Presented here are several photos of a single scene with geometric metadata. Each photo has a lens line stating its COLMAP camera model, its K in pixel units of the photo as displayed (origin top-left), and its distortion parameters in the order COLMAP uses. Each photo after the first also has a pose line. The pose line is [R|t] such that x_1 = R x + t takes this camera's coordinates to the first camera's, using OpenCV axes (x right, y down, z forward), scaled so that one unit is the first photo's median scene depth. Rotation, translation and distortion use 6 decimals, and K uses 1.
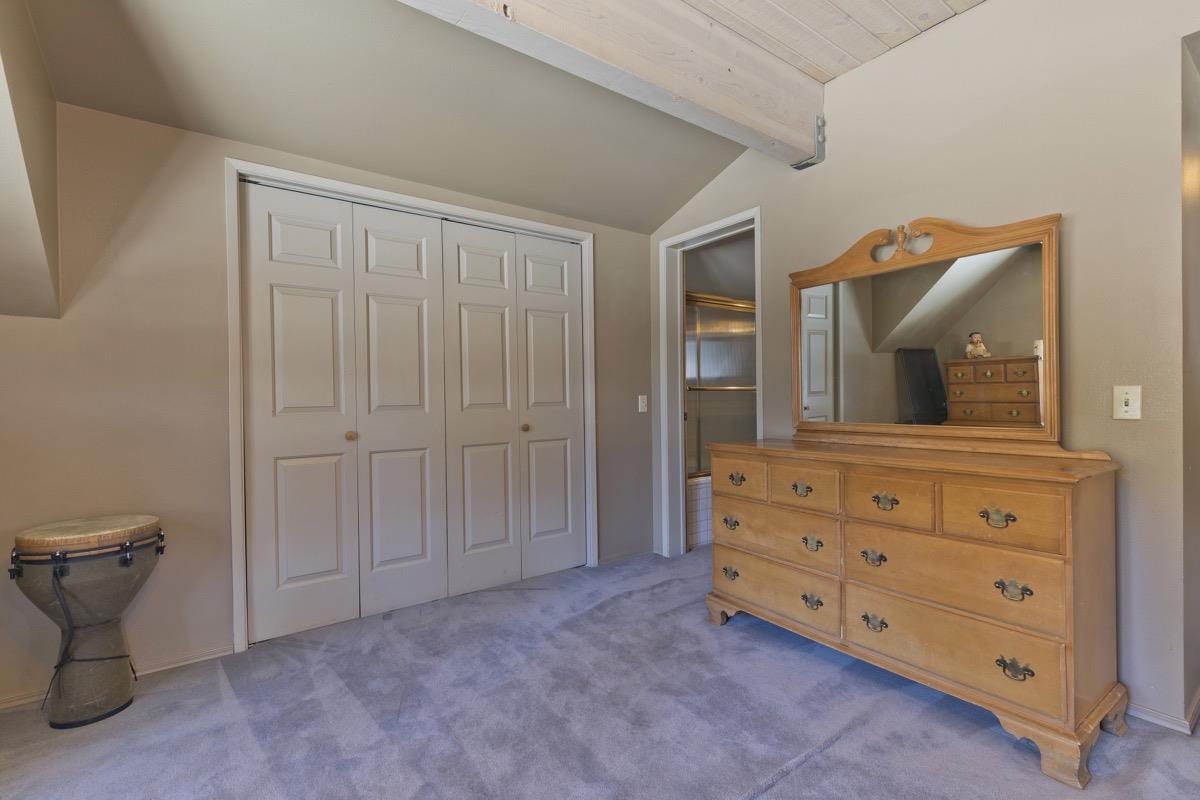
lens RADIAL K [[540.8, 0, 604.3], [0, 540.8, 401.1], [0, 0, 1]] dist [0.009687, -0.000896]
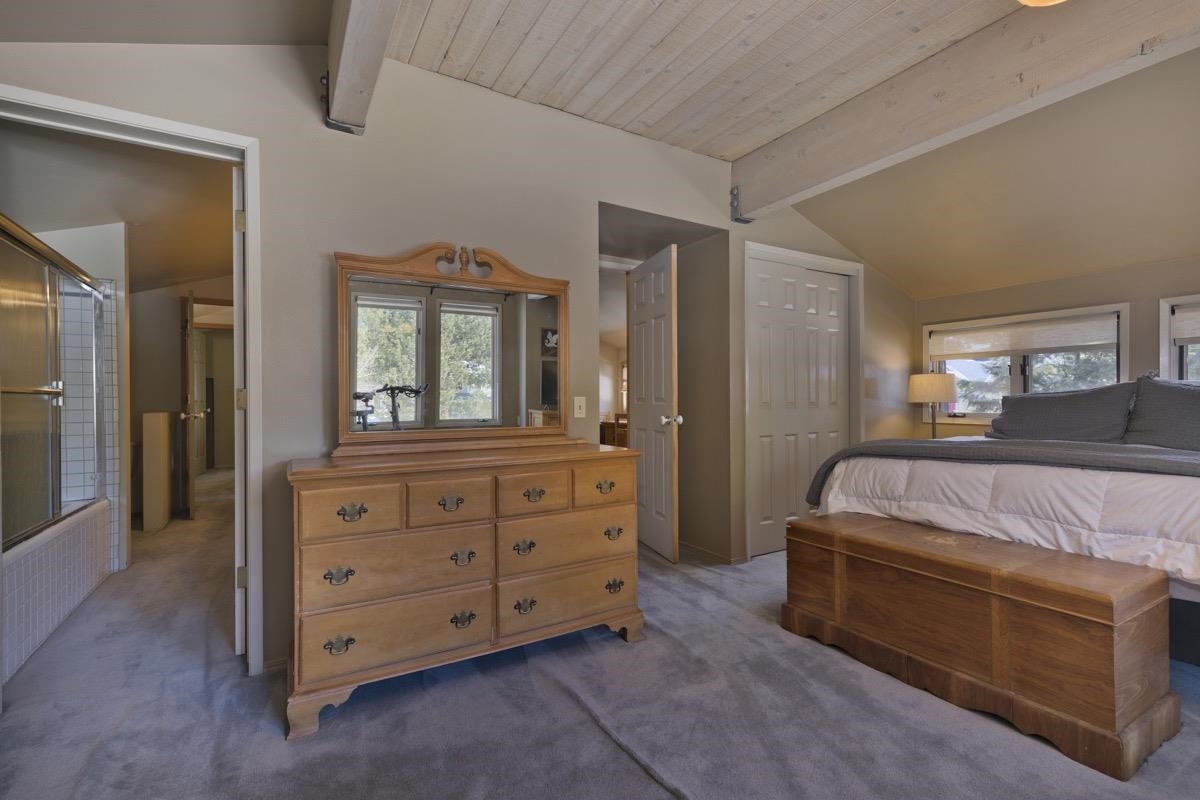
lens RADIAL K [[540.8, 0, 604.3], [0, 540.8, 401.1], [0, 0, 1]] dist [0.009687, -0.000896]
pose [[0.082881, 0.011788, 0.996490, -0.607683], [0.013685, 0.999822, -0.012966, 0.005702], [-0.996465, 0.014712, 0.082705, 0.753010]]
